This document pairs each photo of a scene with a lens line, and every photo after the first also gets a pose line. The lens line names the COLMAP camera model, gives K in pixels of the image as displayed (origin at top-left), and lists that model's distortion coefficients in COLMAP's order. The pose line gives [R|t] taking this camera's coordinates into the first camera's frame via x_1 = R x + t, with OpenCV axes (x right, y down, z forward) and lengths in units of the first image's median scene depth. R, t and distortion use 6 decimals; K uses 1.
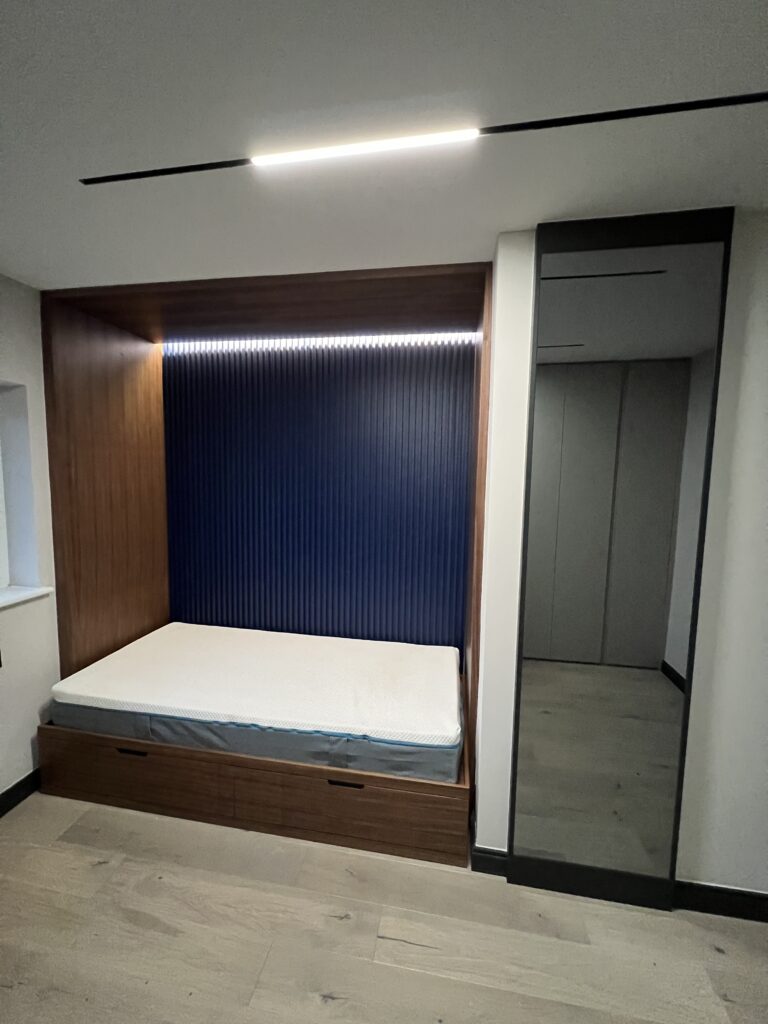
lens RADIAL K [[404.7, 0, 380.0], [0, 404.7, 500.9], [0, 0, 1]] dist [0.001649, -0.000876]
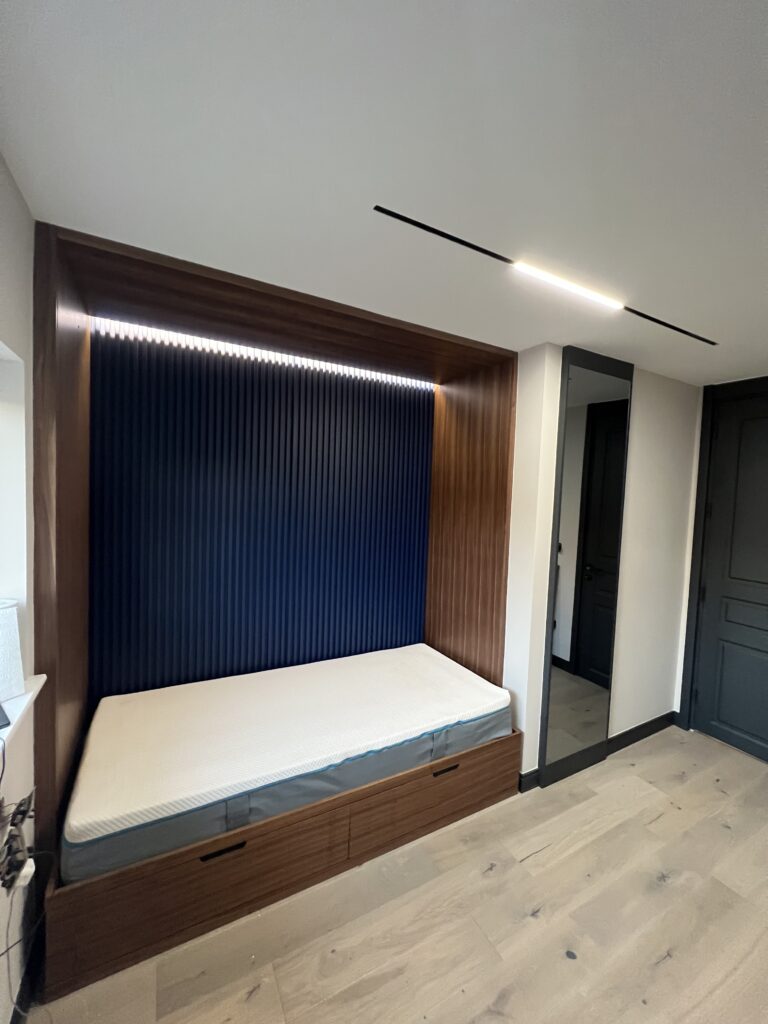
lens RADIAL K [[409.0, 0, 377.6], [0, 409.0, 503.5], [0, 0, 1]] dist [-0.000838, 0.000364]
pose [[0.788394, -0.006406, 0.615138, -0.966780], [0.025054, 0.999450, -0.021702, -0.040897], [-0.614661, 0.032522, 0.788121, 0.179939]]
